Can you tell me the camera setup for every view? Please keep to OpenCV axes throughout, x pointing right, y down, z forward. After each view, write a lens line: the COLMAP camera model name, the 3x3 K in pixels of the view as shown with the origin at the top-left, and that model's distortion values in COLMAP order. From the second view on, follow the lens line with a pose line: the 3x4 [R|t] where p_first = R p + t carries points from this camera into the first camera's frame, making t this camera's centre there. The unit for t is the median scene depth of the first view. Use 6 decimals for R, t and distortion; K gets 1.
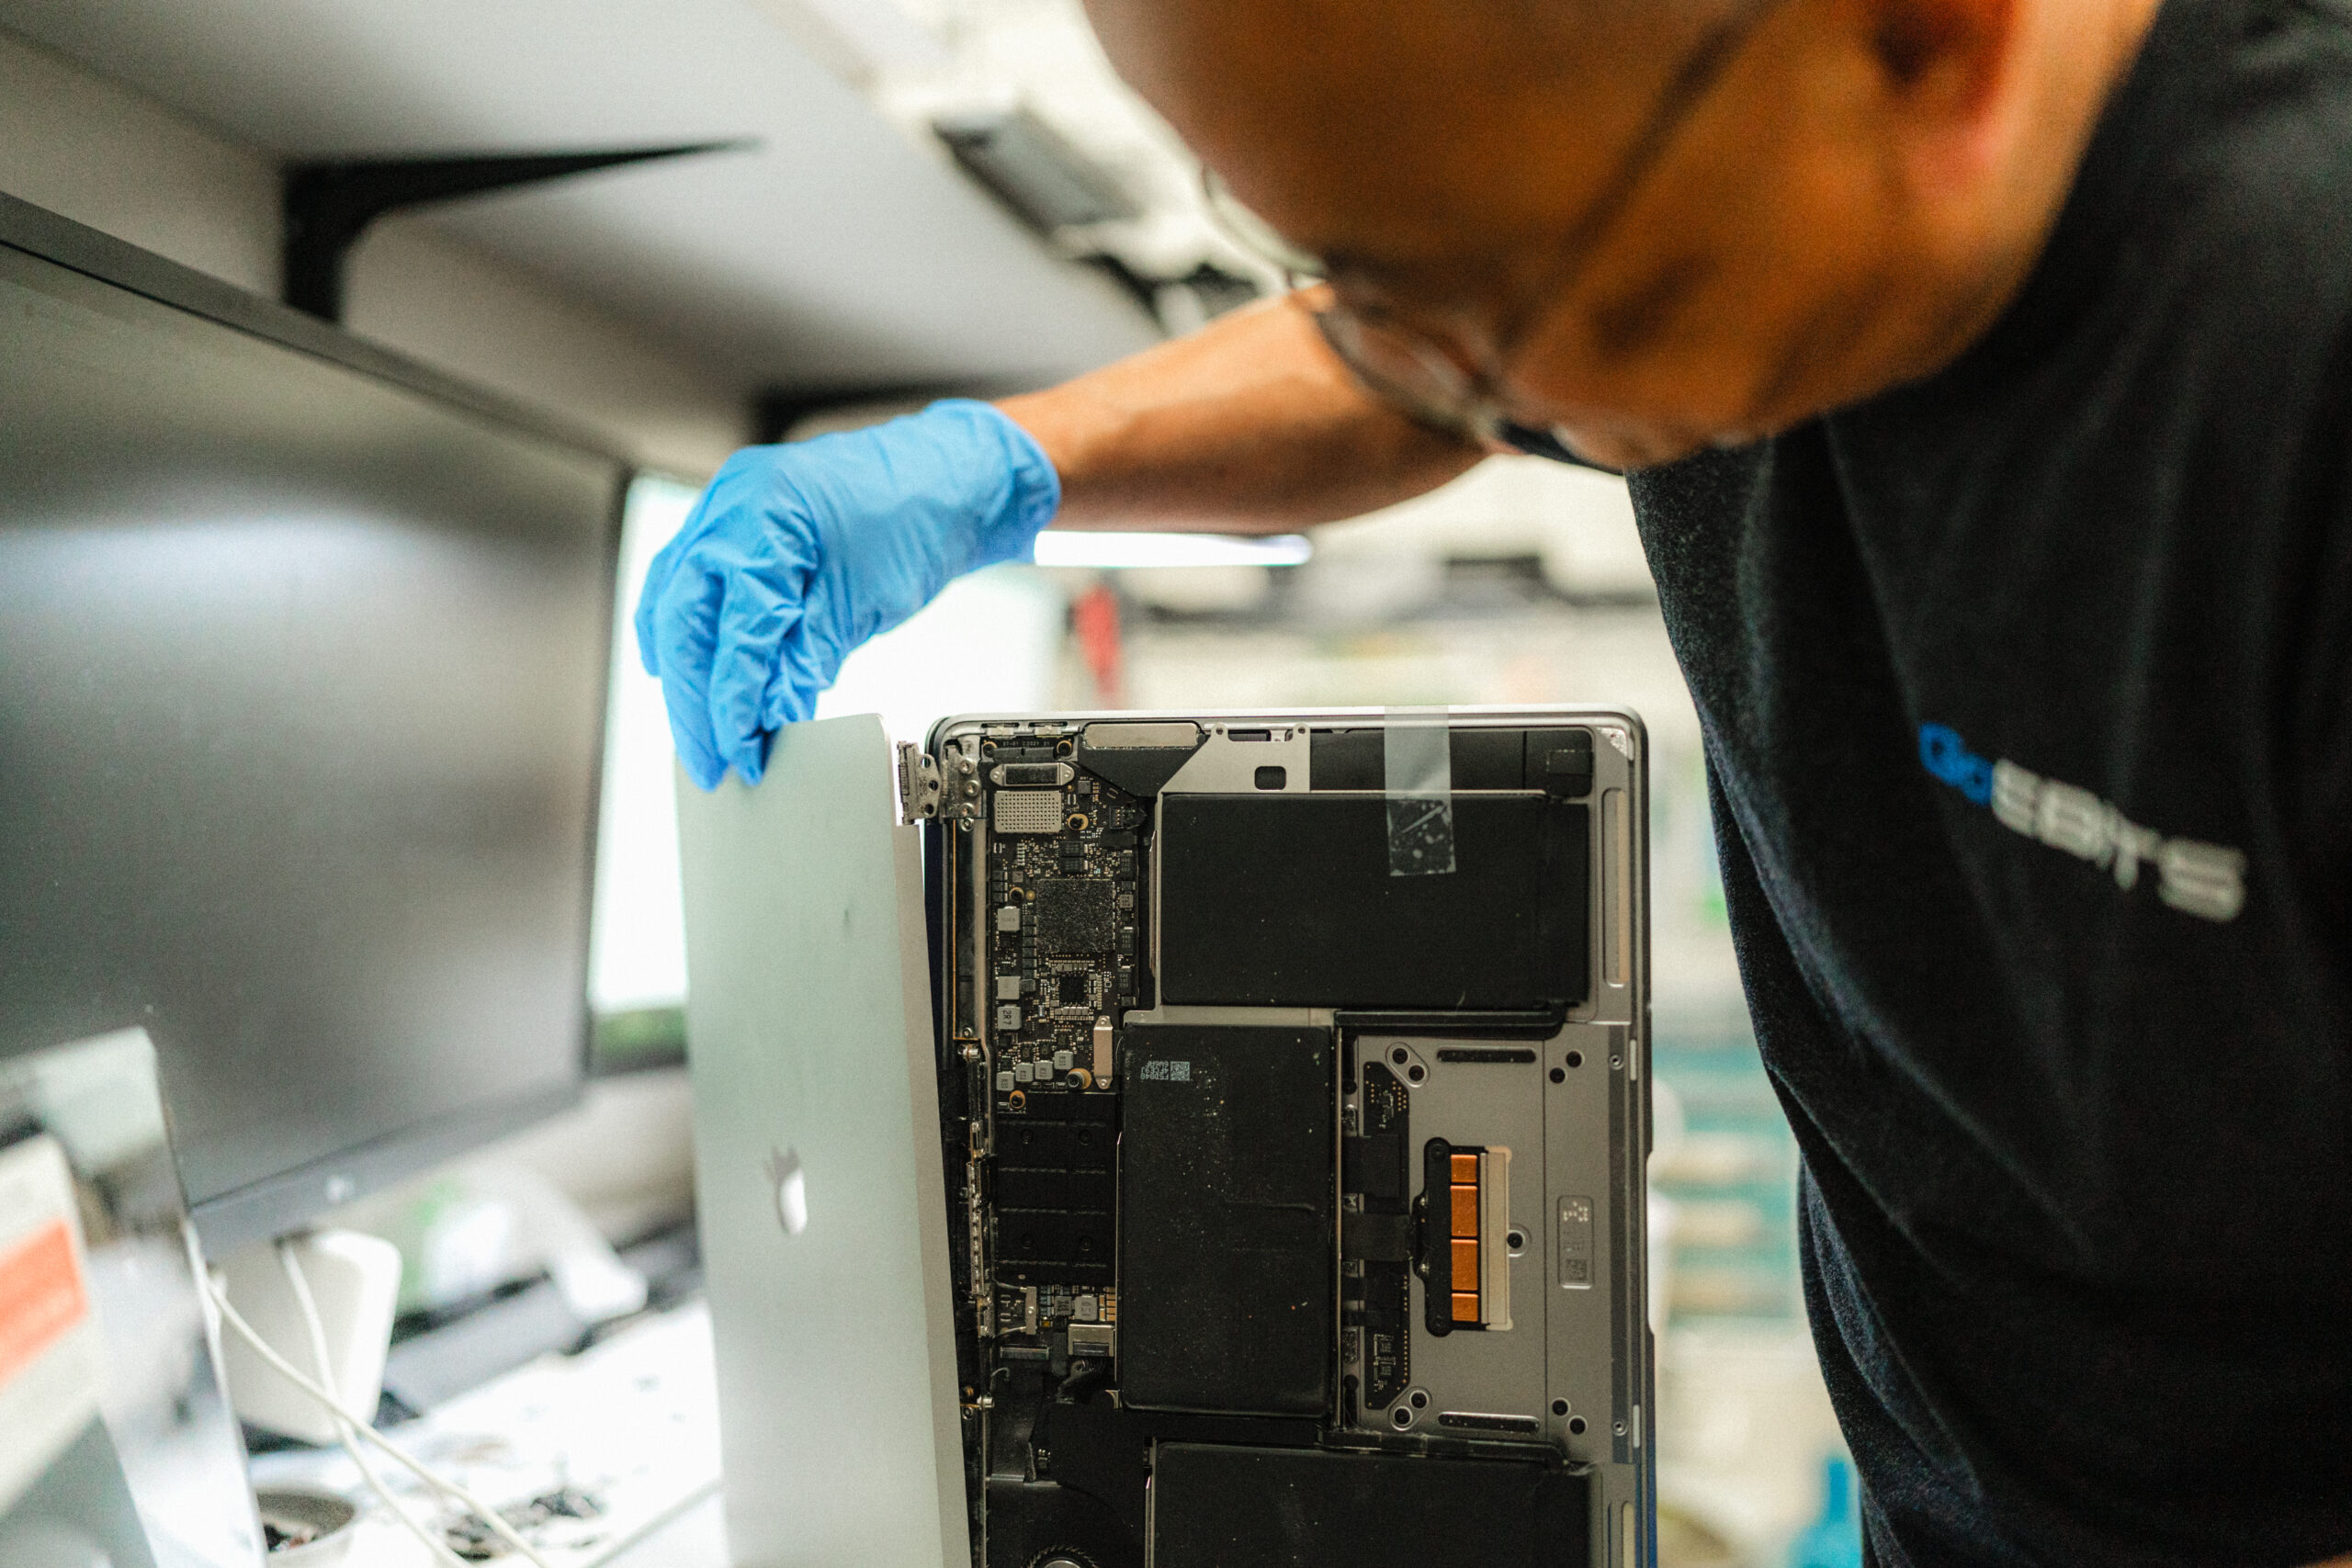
lens RADIAL K [[2420.1, 0, 1176.0], [0, 2420.1, 784.0], [0, 0, 1]] dist [-0.021016, -0.023150]
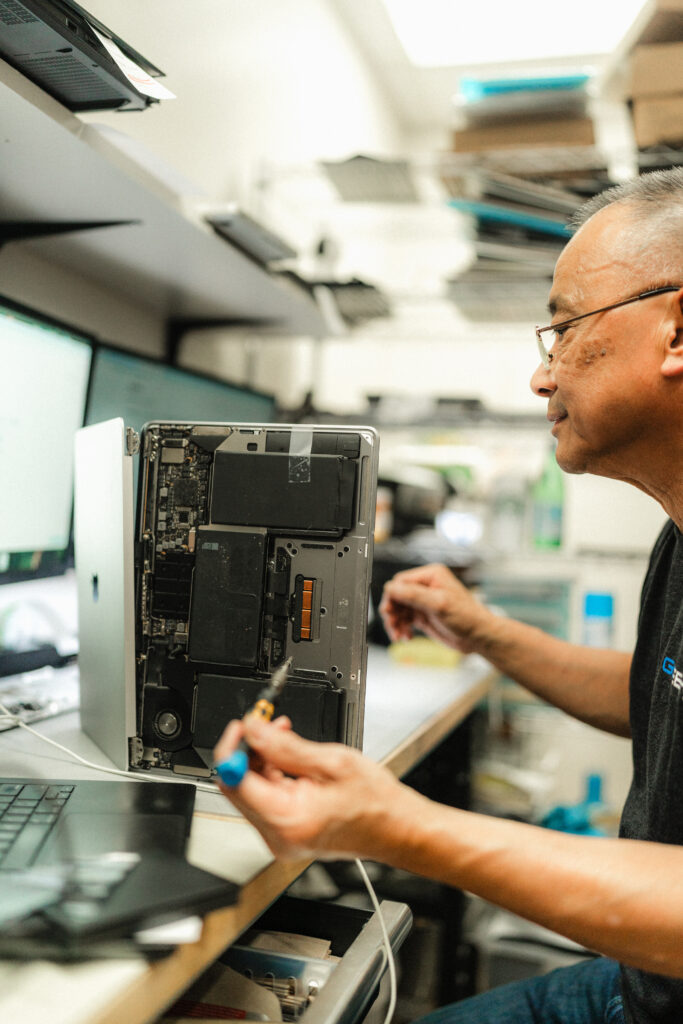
lens RADIAL K [[1009.9, 0, 341.5], [0, 1009.9, 512.0], [0, 0, 1]] dist [-0.019145, 0.004076]
pose [[0.996519, 0.060022, -0.057857, 0.215161], [-0.059443, 0.998163, 0.011676, 0.053272], [0.058452, -0.008196, 0.998257, -0.192536]]
